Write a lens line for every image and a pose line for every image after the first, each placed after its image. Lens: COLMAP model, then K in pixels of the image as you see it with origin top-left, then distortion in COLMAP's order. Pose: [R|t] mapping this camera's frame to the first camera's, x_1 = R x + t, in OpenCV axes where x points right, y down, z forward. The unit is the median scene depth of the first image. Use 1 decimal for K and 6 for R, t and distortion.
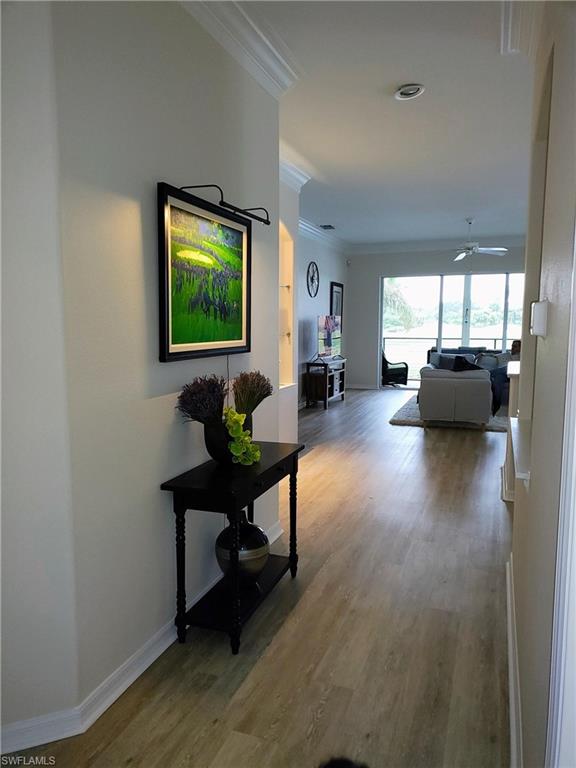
lens RADIAL K [[562.9, 0, 288.4], [0, 562.9, 384.3], [0, 0, 1]] dist [0.025814, -0.007728]
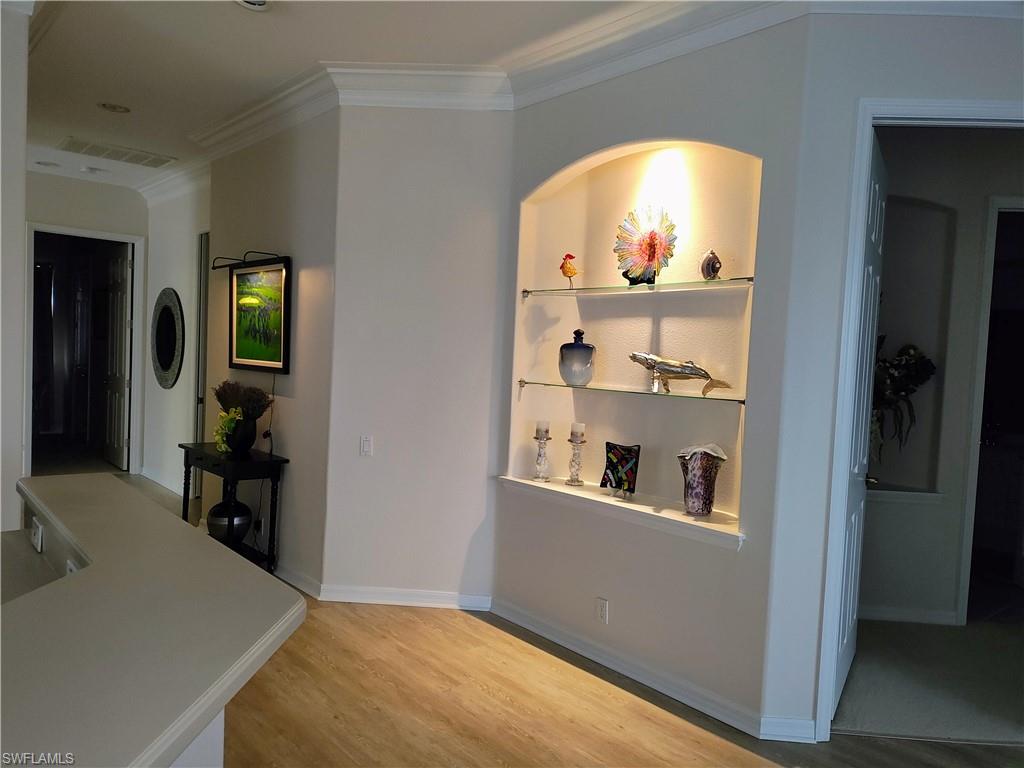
lens RADIAL K [[750.5, 0, 513.1], [0, 750.5, 385.9], [0, 0, 1]] dist [0.025814, -0.007728]
pose [[-0.483575, 0.015621, -0.875164, 1.114425], [-0.142111, 0.985174, 0.096108, -0.268178], [0.863690, 0.170845, -0.474186, 2.336863]]
